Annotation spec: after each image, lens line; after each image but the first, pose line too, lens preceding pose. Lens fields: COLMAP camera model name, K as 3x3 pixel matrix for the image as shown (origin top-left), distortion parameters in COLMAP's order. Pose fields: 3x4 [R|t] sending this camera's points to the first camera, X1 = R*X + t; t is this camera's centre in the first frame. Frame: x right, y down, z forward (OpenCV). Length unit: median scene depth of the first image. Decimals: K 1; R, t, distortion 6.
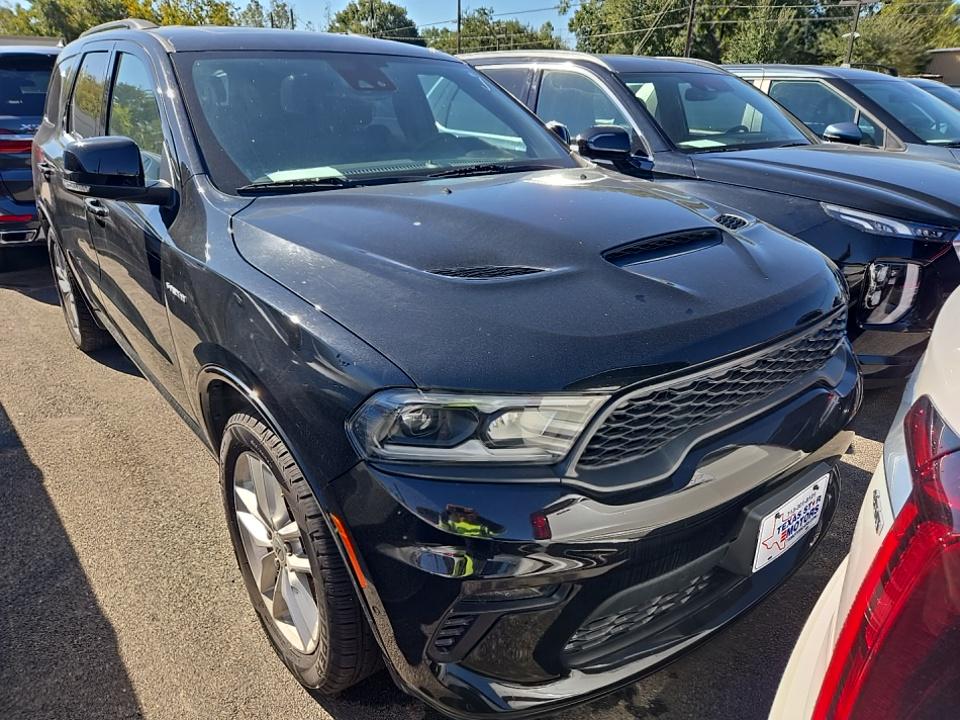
lens RADIAL K [[616.2, 0, 480.6], [0, 616.2, 330.7], [0, 0, 1]] dist [0.062208, -0.052281]
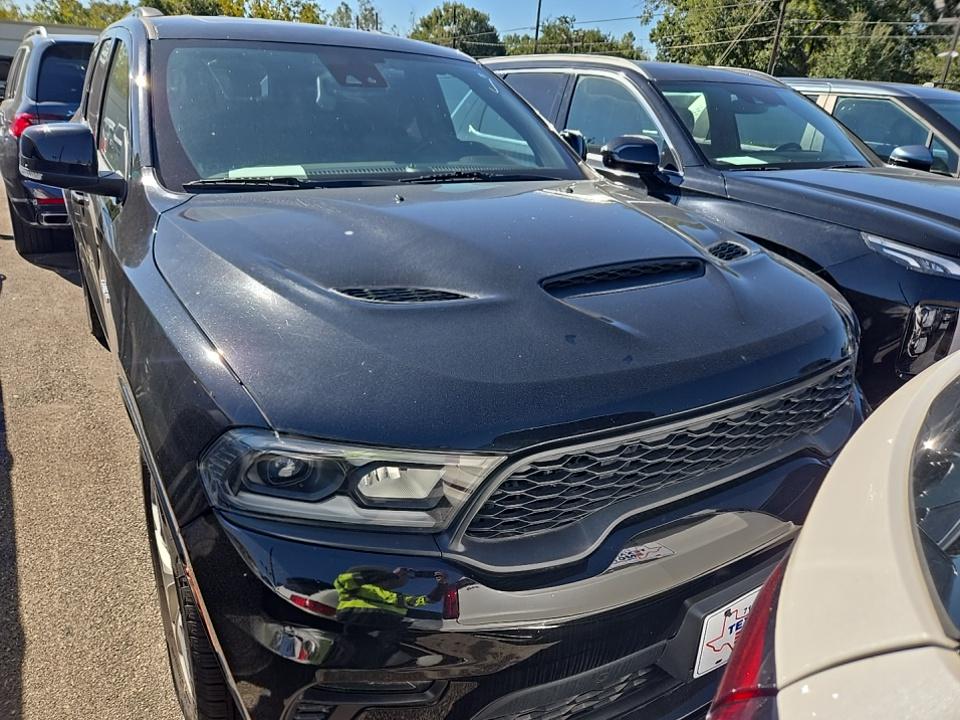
lens RADIAL K [[616.2, 0, 480.6], [0, 616.2, 330.7], [0, 0, 1]] dist [0.062208, -0.052281]
pose [[0.993510, 0.071392, -0.088552, 0.126423], [-0.072135, 0.997381, -0.005223, -0.030199], [0.087947, 0.011577, 0.996058, 0.093281]]
